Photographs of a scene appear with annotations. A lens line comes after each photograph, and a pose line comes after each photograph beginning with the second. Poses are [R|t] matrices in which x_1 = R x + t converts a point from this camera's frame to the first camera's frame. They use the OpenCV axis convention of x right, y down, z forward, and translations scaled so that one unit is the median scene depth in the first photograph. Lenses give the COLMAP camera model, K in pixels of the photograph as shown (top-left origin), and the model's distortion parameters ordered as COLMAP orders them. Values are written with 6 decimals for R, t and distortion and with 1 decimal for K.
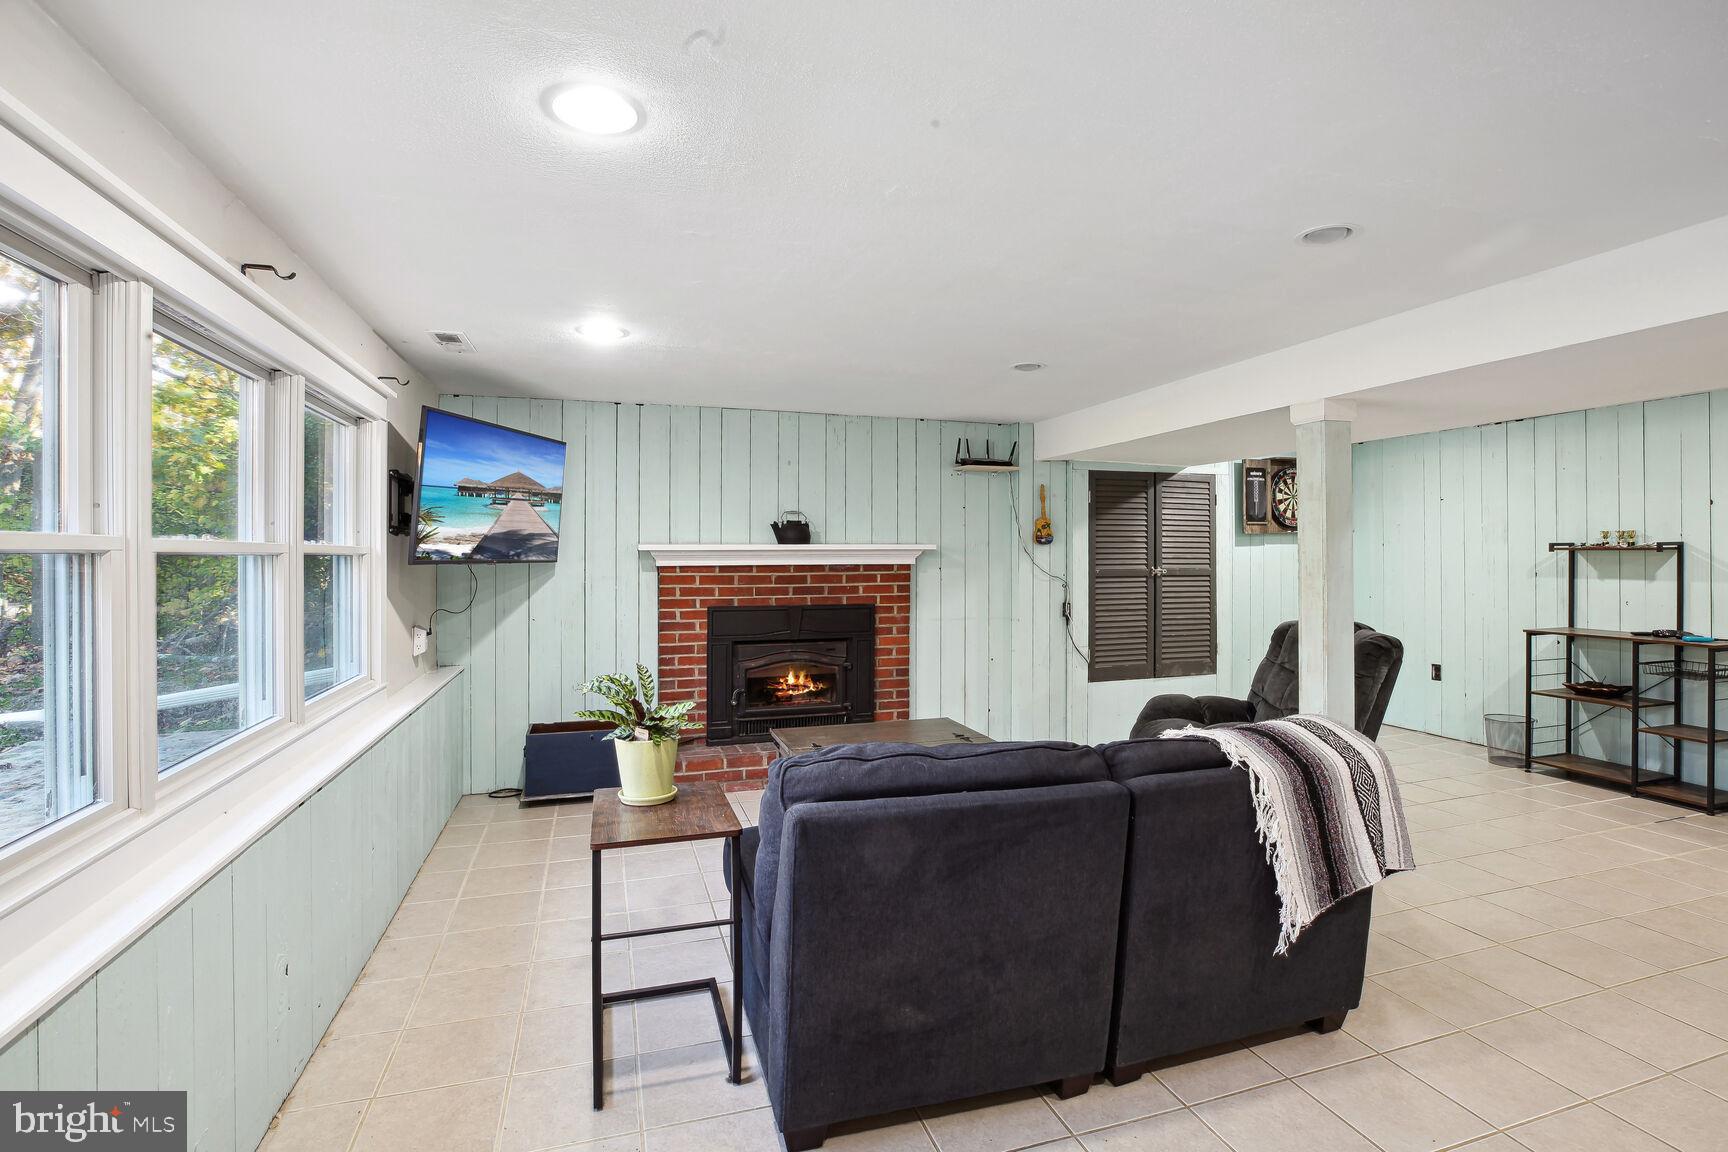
lens RADIAL K [[808.2, 0, 863.4], [0, 808.2, 567.1], [0, 0, 1]] dist [-0.031669, 0.000007]
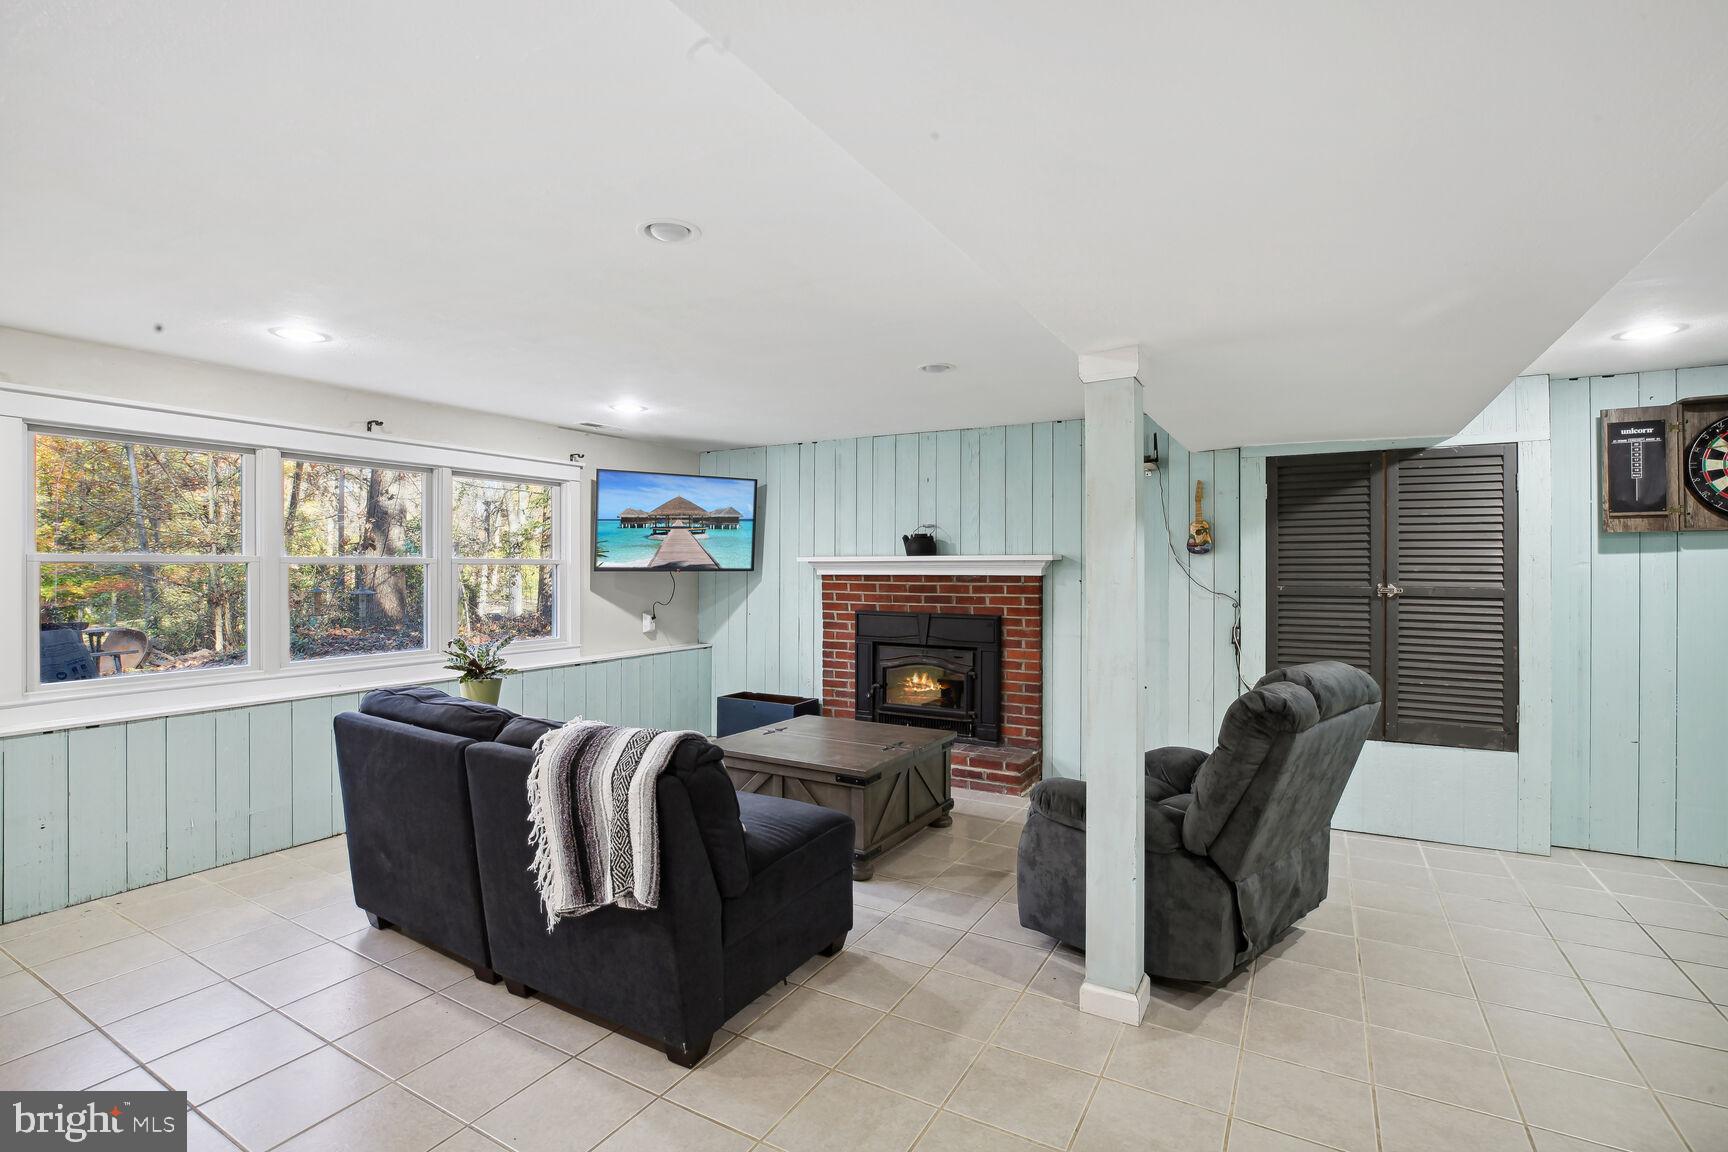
lens RADIAL K [[790.4, 0, 864.0], [0, 790.4, 576.0], [0, 0, 1]] dist [-0.041901, 0.012729]
pose [[0.677729, 0.011616, -0.735220, 0.618086], [-0.012091, 0.999916, 0.004653, -0.005431], [0.735213, 0.005736, 0.677812, 0.225381]]
